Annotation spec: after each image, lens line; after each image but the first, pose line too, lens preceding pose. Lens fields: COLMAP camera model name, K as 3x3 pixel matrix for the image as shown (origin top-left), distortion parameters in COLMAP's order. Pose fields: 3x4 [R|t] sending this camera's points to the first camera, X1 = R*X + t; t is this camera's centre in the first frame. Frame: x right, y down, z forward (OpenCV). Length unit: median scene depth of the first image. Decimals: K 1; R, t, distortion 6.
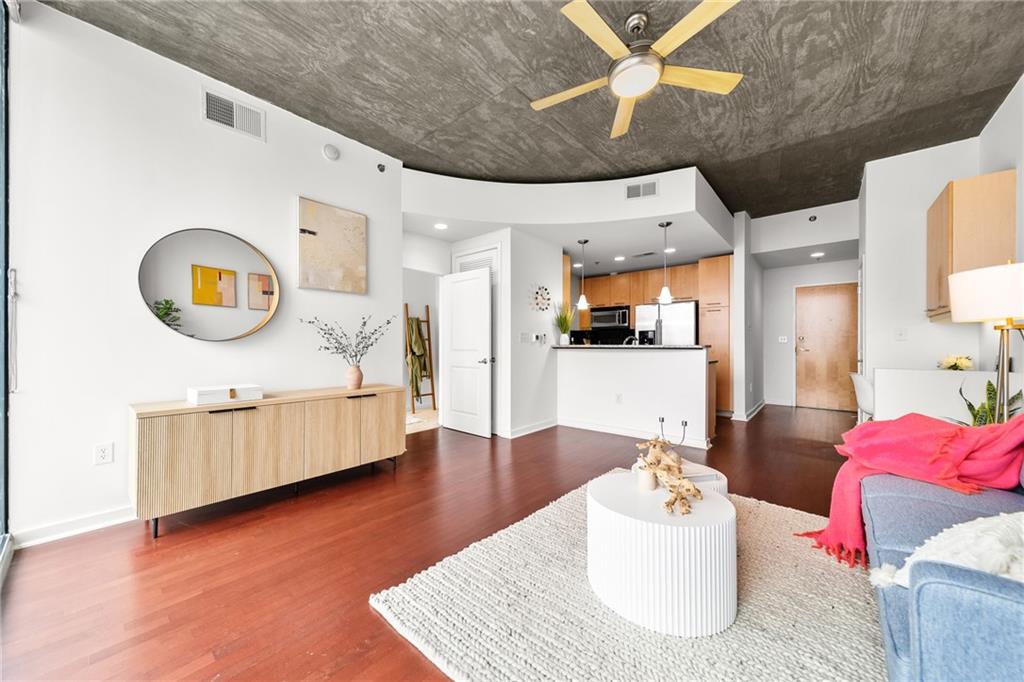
lens RADIAL K [[364.8, 0, 493.3], [0, 364.8, 347.1], [0, 0, 1]] dist [0.002033, -0.000020]
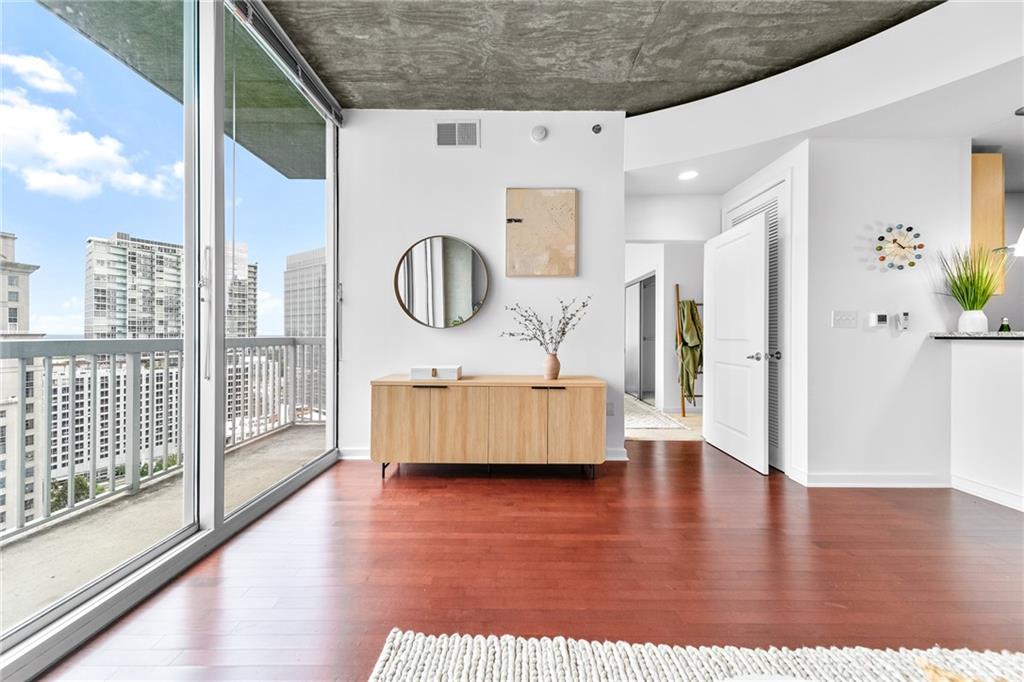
lens RADIAL K [[354.9, 0, 513.9], [0, 354.9, 336.7], [0, 0, 1]] dist [0.007472, -0.000287]
pose [[0.669990, 0.005827, -0.742347, 0.213355], [-0.008443, 0.999964, 0.000230, 0.007451], [0.742322, 0.006113, 0.670016, 0.314879]]
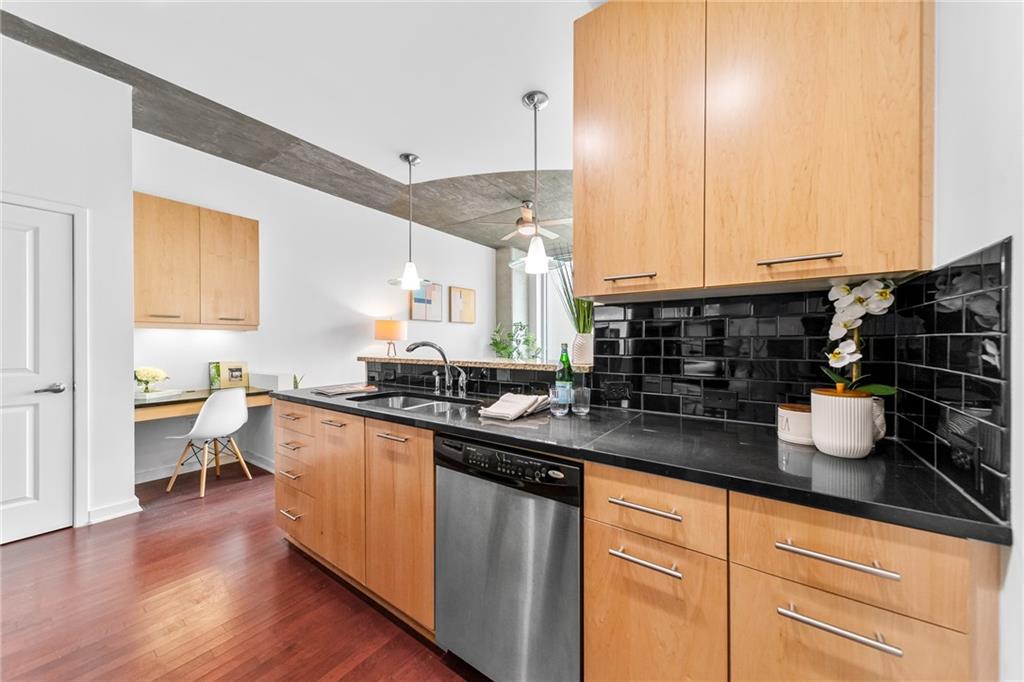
lens RADIAL K [[354.2, 0, 515.3], [0, 354.2, 341.2], [0, 0, 1]] dist [0.013259, -0.003544]
pose [[-0.993783, 0.002913, -0.111299, 0.463619], [0.002435, 0.999987, 0.004433, -0.040516], [0.111311, 0.004134, -0.993777, 2.055608]]
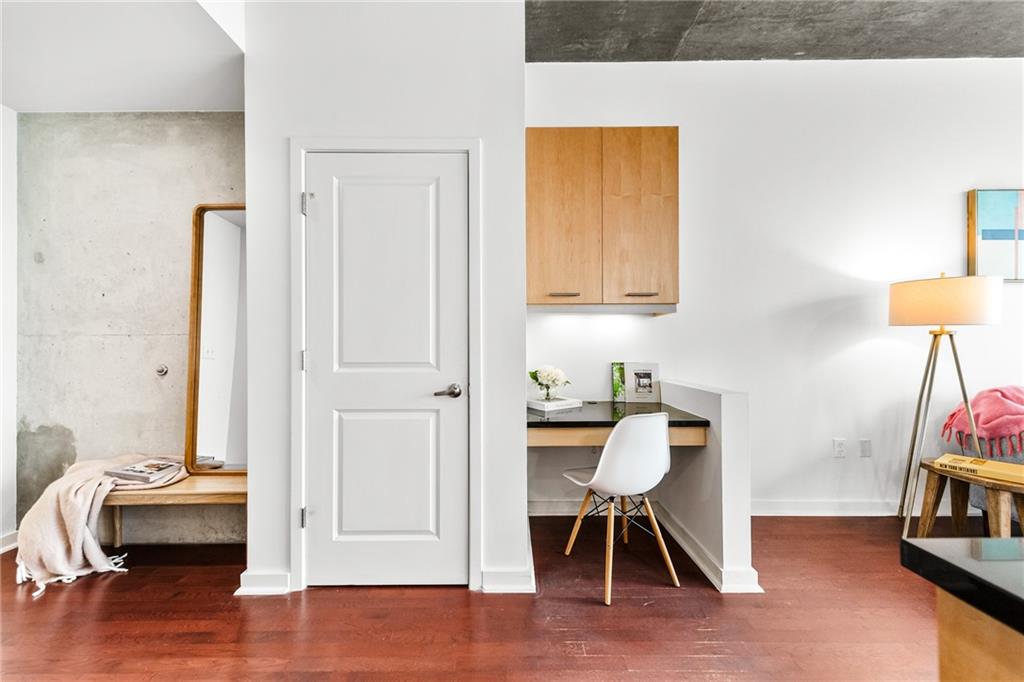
lens RADIAL K [[354.2, 0, 515.3], [0, 354.2, 341.2], [0, 0, 1]] dist [0.013259, -0.003544]
pose [[-0.661145, 0.010093, 0.750191, 0.828948], [0.006952, 0.999949, -0.007326, -0.015441], [-0.750226, 0.000372, -0.661181, 1.539531]]
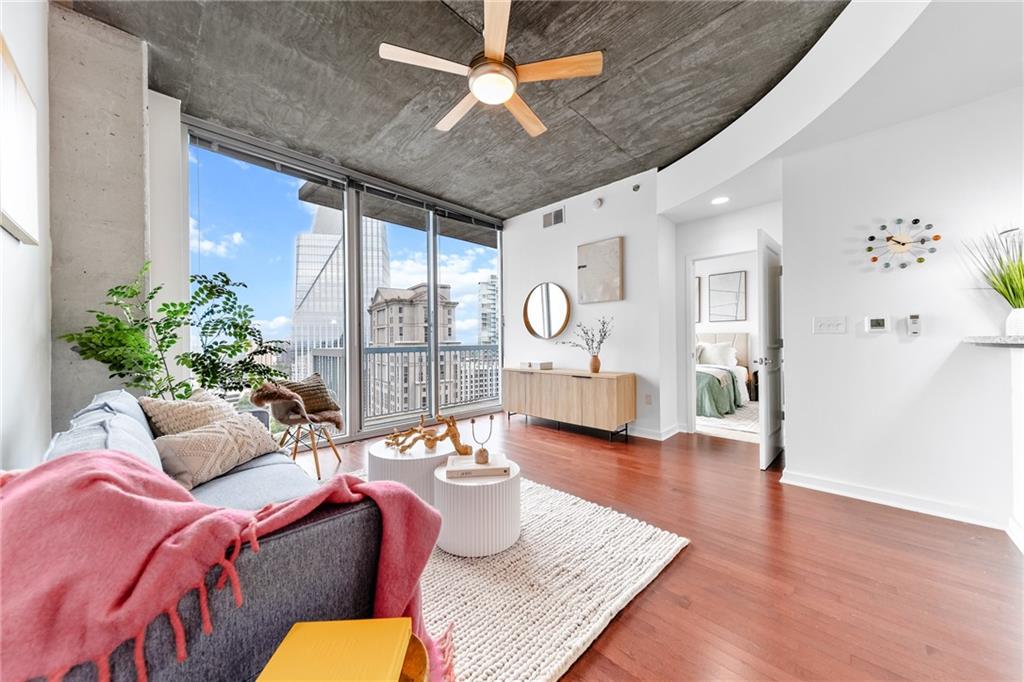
lens RADIAL K [[354.2, 0, 515.3], [0, 354.2, 341.2], [0, 0, 1]] dist [0.013259, -0.003544]
pose [[-0.036270, -0.000767, -0.999342, 0.923562], [0.002309, 0.999997, -0.000851, -0.003086], [0.999339, -0.002339, -0.036268, 0.721795]]
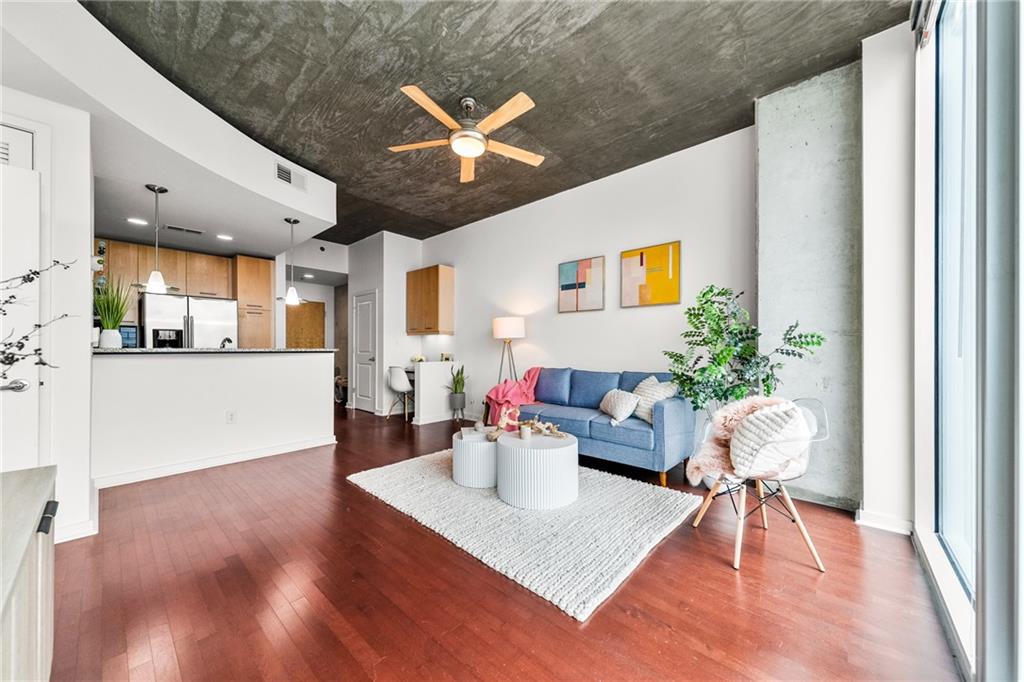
lens RADIAL K [[357.7, 0, 508.9], [0, 357.7, 350.5], [0, 0, 1]] dist [-0.000200, -0.000016]
pose [[-0.002808, -0.005999, 0.999978, -0.595430], [0.006821, 0.999959, 0.006018, -0.001107], [-0.999973, 0.006837, -0.002767, 0.567736]]
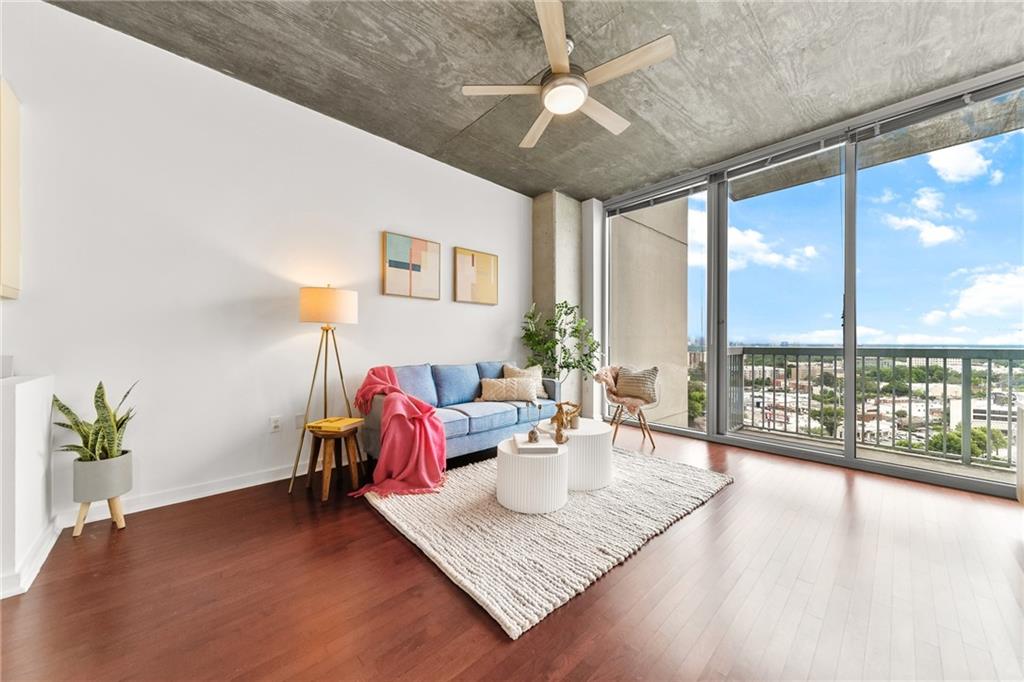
lens RADIAL K [[354.2, 0, 515.3], [0, 354.2, 341.2], [0, 0, 1]] dist [0.013259, -0.003544]
pose [[-0.996775, 0.001853, 0.080223, 0.295130], [0.001929, 0.999998, 0.000881, 0.001405], [-0.080221, 0.001033, -0.996777, 1.370686]]
